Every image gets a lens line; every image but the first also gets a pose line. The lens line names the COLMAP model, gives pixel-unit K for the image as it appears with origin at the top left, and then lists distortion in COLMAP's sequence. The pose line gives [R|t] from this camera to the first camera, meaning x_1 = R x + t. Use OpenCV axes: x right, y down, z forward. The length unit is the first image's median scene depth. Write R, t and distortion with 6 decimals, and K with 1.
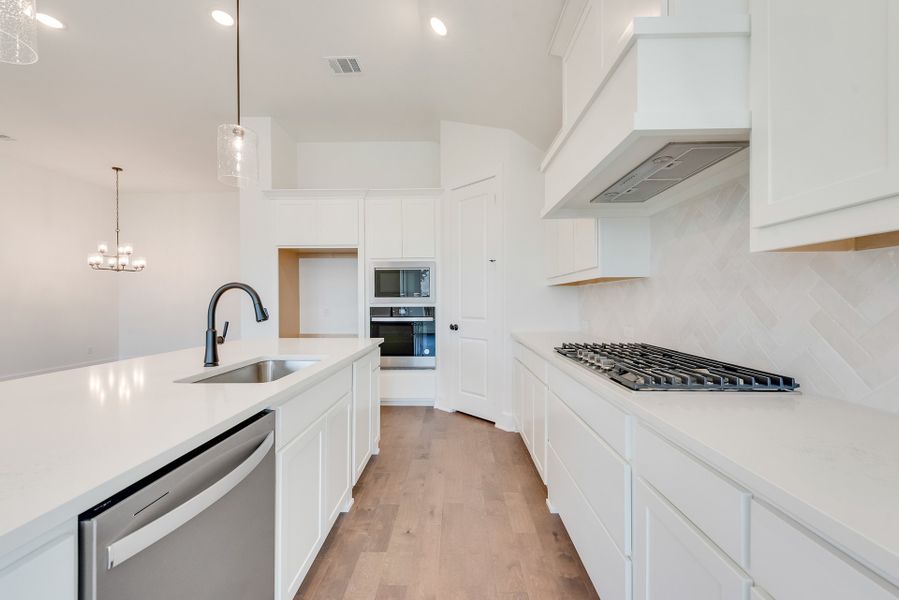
lens RADIAL K [[354.4, 0, 443.8], [0, 354.4, 300.5], [0, 0, 1]] dist [0.024872, 0.000086]
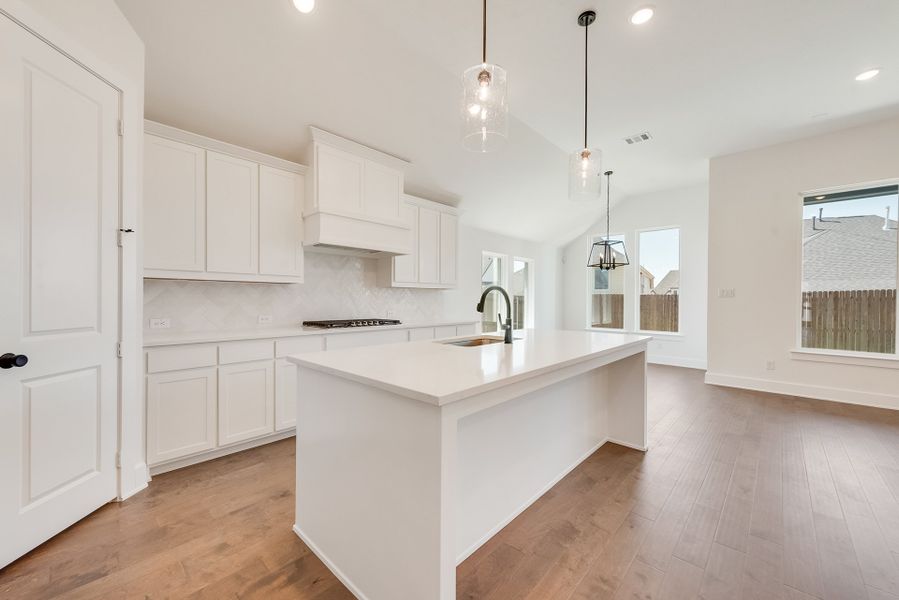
lens RADIAL K [[349.5, 0, 444.9], [0, 349.5, 303.1], [0, 0, 1]] dist [0.001124, -0.000006]
pose [[-0.749864, -0.007484, 0.661549, -0.581860], [-0.007117, 0.999969, 0.003244, 0.007689], [-0.661553, -0.002276, -0.749895, 0.945639]]
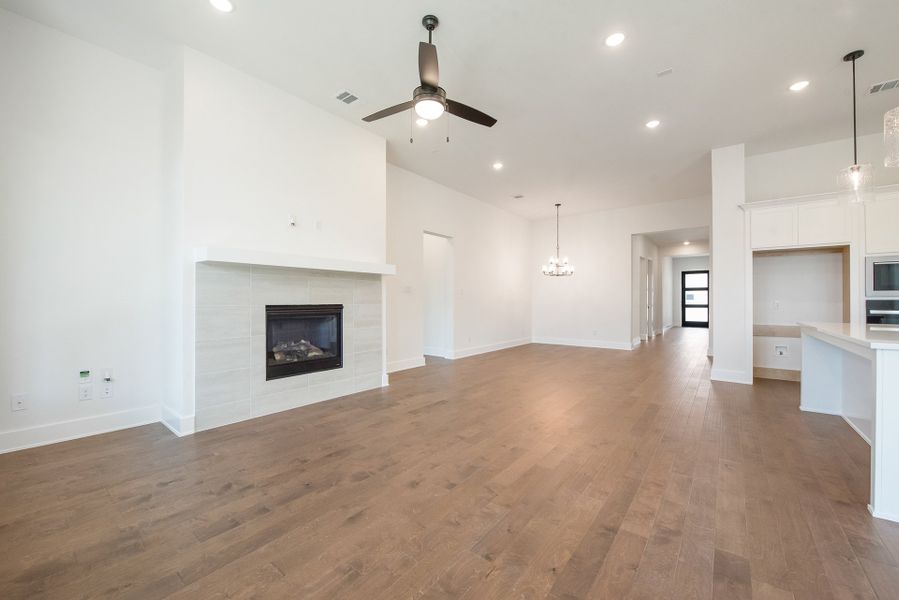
lens RADIAL K [[360.0, 0, 447.6], [0, 360.0, 303.2], [0, 0, 1]] dist [-0.012454, -0.000011]
pose [[0.808050, 0.006768, -0.589075, -0.598106], [-0.002085, 0.999961, 0.008629, 0.021446], [0.589111, -0.005745, 0.808032, -0.589884]]
